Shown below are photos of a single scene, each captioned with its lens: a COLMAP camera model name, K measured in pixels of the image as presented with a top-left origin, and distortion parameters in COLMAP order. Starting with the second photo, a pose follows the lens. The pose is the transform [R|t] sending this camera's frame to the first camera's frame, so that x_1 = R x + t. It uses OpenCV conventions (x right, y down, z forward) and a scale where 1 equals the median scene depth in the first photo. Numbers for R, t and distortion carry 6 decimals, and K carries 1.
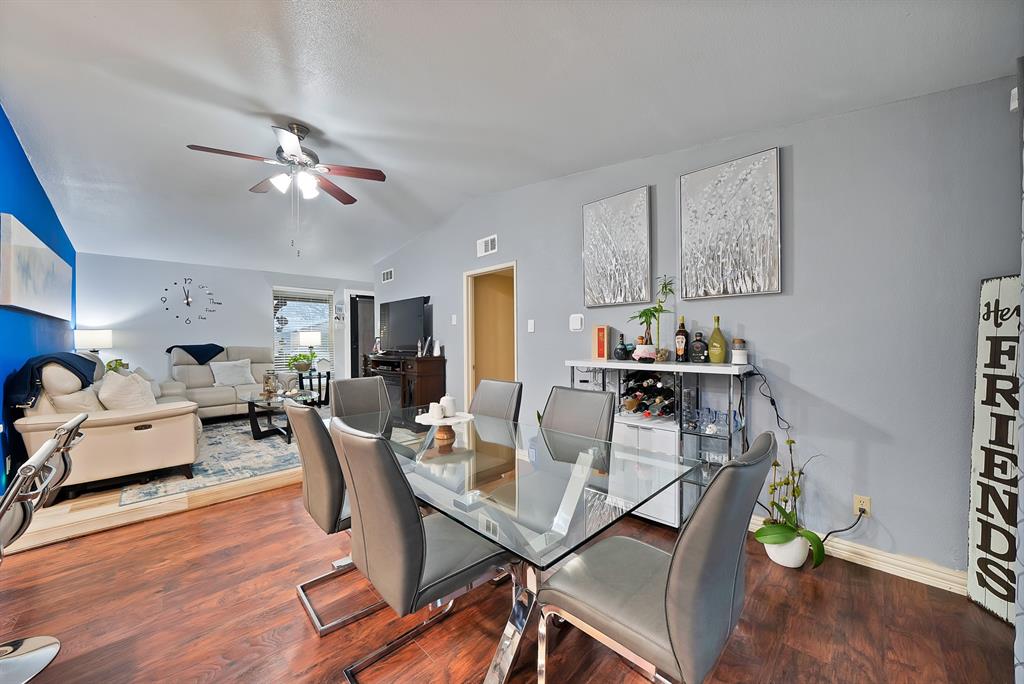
lens RADIAL K [[371.0, 0, 507.4], [0, 371.0, 344.5], [0, 0, 1]] dist [-0.025946, 0.003370]
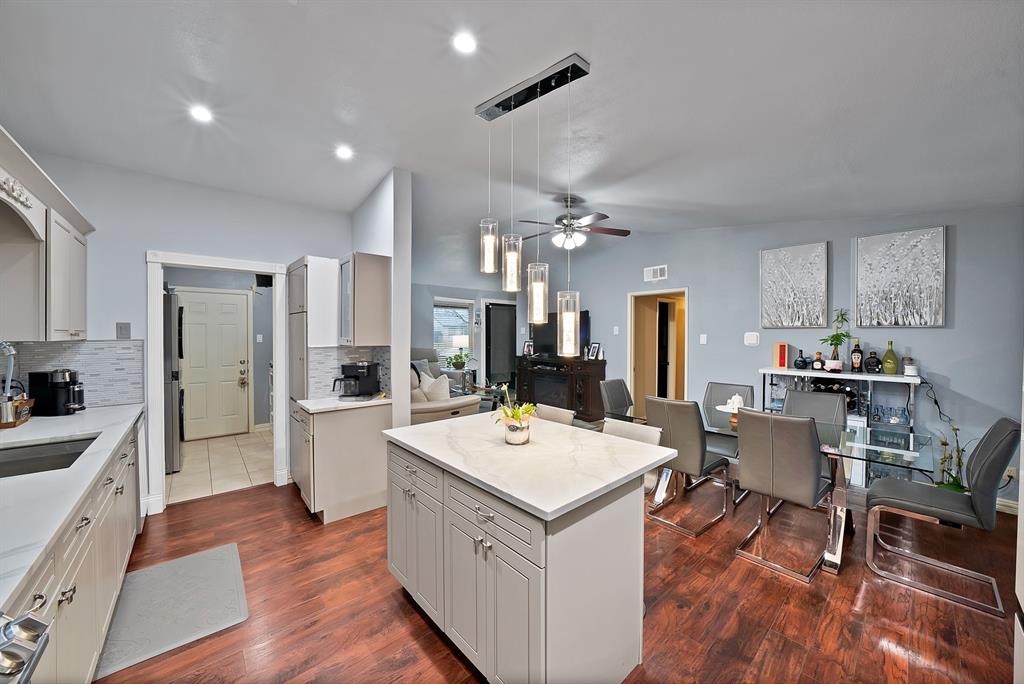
lens RADIAL K [[371.0, 0, 508.5], [0, 371.0, 339.1], [0, 0, 1]] dist [-0.025946, 0.003370]
pose [[0.998263, 0.008779, -0.058253, -0.721008], [-0.008478, 0.999949, 0.005413, -0.069205], [0.058298, -0.004909, 0.998287, -0.421849]]
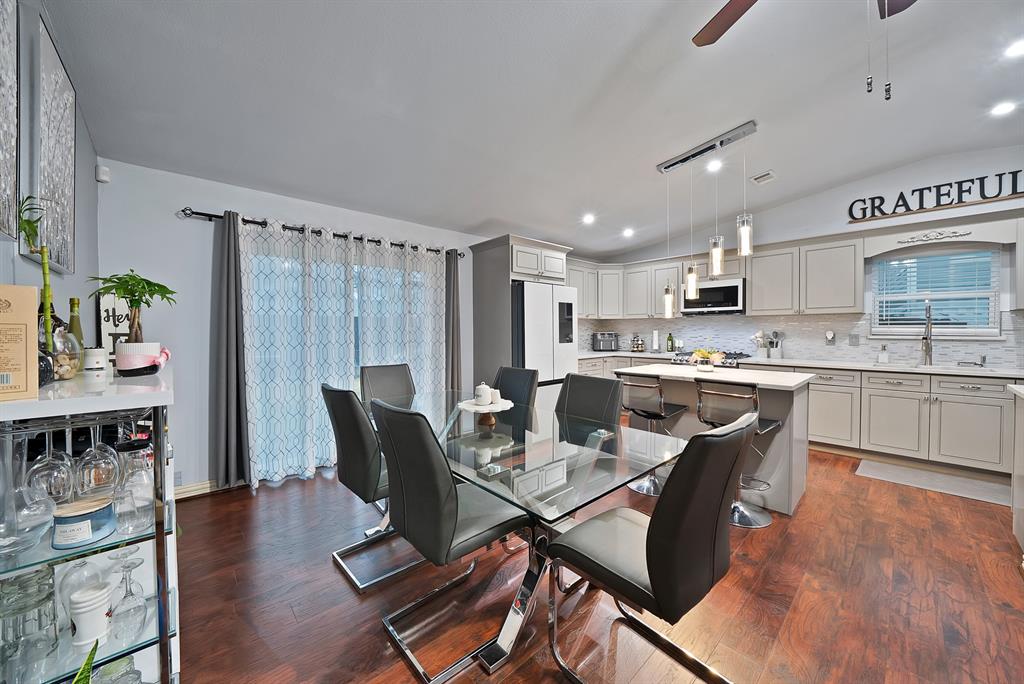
lens RADIAL K [[371.0, 0, 508.3], [0, 371.0, 336.4], [0, 0, 1]] dist [-0.025946, 0.003370]
pose [[-0.999537, 0.012500, 0.027738, -0.178435], [0.013137, 0.999651, 0.022912, -0.012455], [-0.027442, 0.023266, -0.999353, 1.397852]]
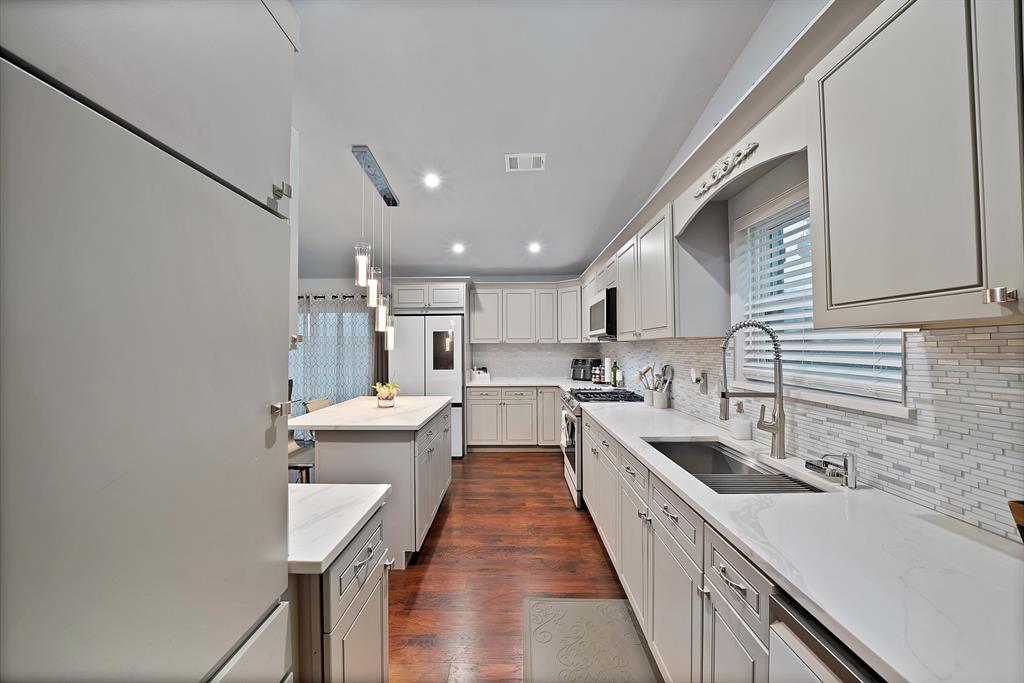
lens RADIAL K [[371.0, 0, 506.7], [0, 371.0, 343.6], [0, 0, 1]] dist [-0.025946, 0.003370]
pose [[-0.697889, 0.020680, 0.715908, -1.764847], [0.016498, 0.999782, -0.012796, -0.035333], [-0.716016, 0.002881, -0.698078, 0.767343]]
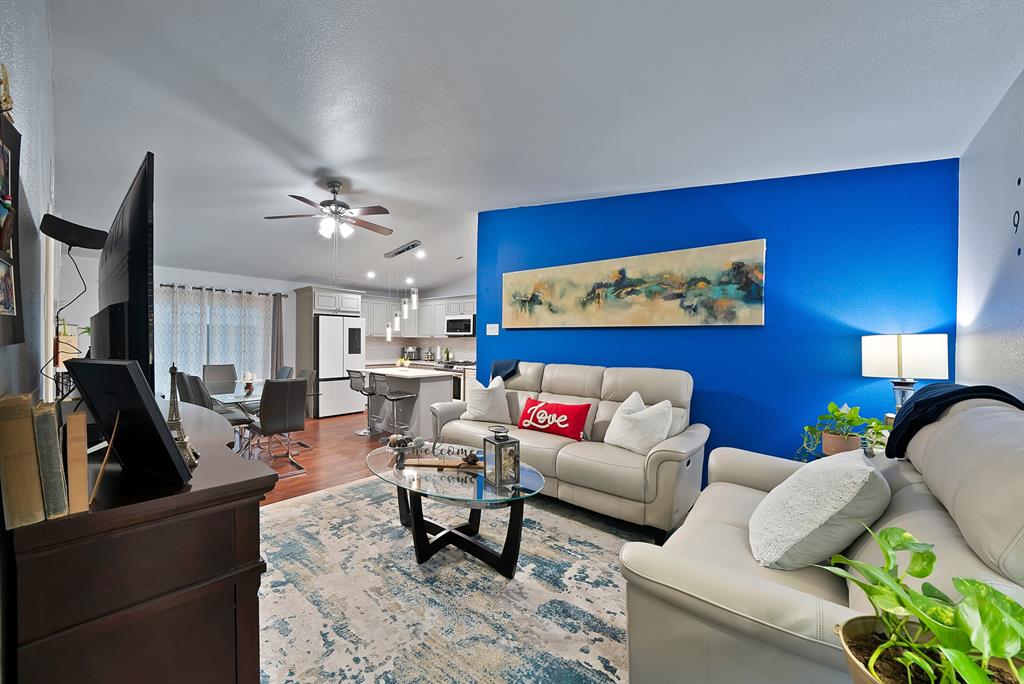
lens RADIAL K [[388.2, 0, 461.7], [0, 388.2, 345.8], [0, 0, 1]] dist [-0.018773, -0.000248]
pose [[-0.998813, -0.005514, -0.048406, -0.963794], [-0.006536, 0.999758, 0.020984, -0.057523], [0.048278, 0.021275, -0.998607, 2.406867]]
